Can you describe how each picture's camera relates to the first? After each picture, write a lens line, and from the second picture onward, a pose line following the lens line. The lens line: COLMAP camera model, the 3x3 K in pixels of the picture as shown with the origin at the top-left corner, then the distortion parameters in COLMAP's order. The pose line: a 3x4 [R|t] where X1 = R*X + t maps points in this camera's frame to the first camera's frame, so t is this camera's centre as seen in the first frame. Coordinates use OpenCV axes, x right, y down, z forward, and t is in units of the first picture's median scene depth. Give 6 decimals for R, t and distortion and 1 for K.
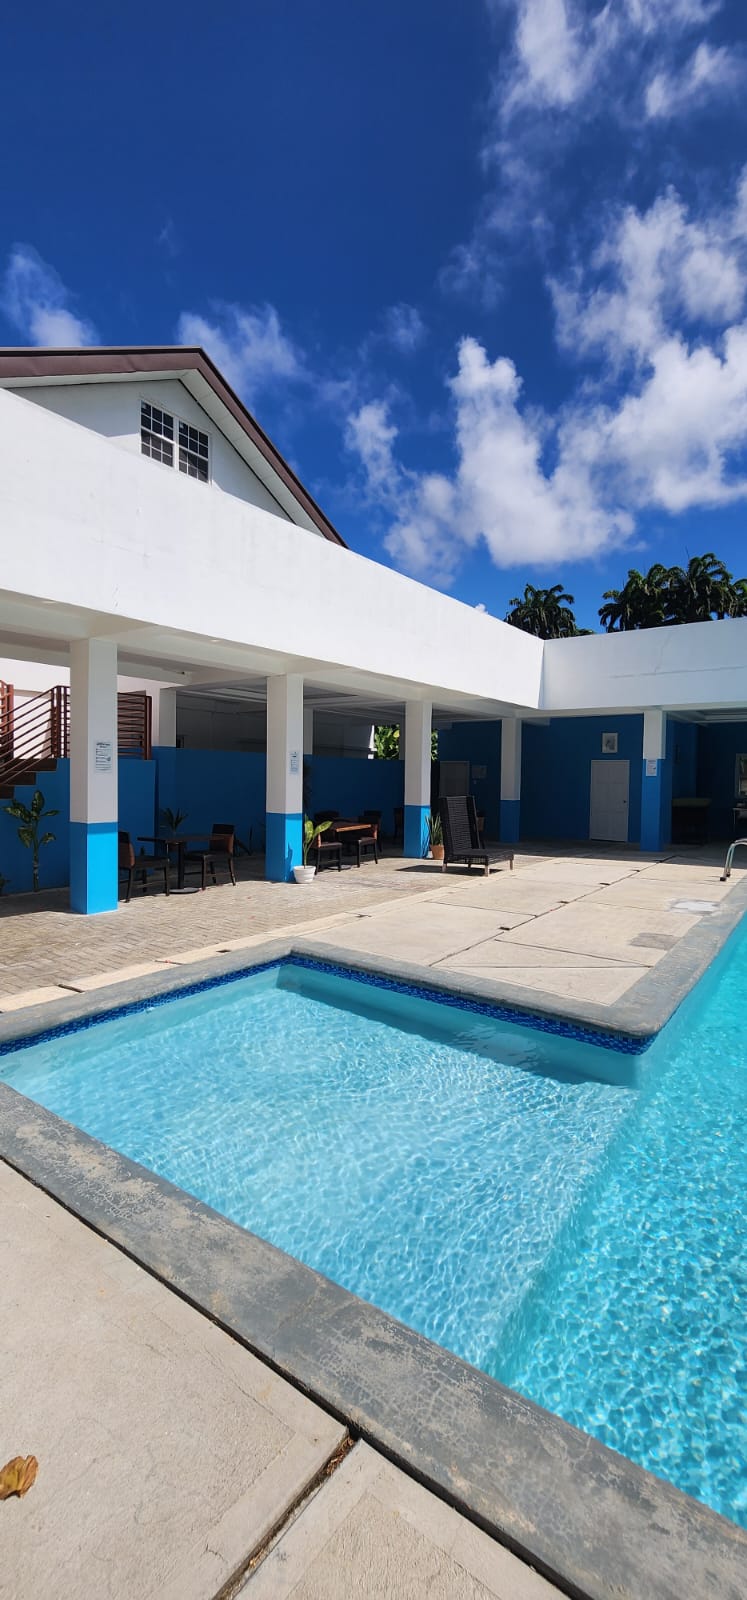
lens RADIAL K [[654.8, 0, 394.3], [0, 654.8, 779.0], [0, 0, 1]] dist [-0.001523, -0.000055]
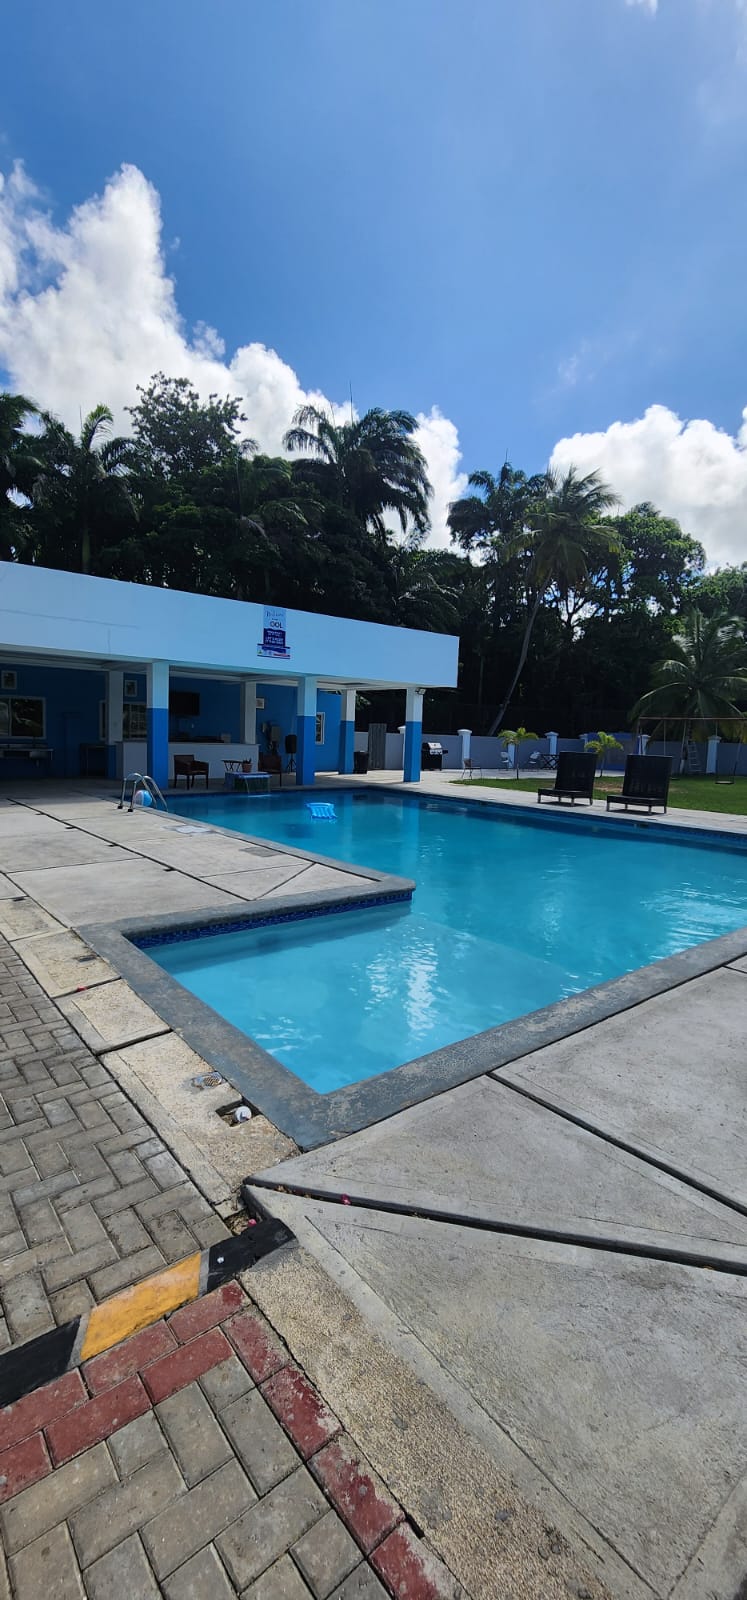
lens RADIAL K [[654.8, 0, 394.3], [0, 654.8, 779.0], [0, 0, 1]] dist [-0.001523, -0.000055]
pose [[0.237686, -0.070356, 0.968791, -0.985379], [-0.019018, 0.996845, 0.077059, -0.004237], [-0.971156, -0.036741, 0.235598, 0.551902]]
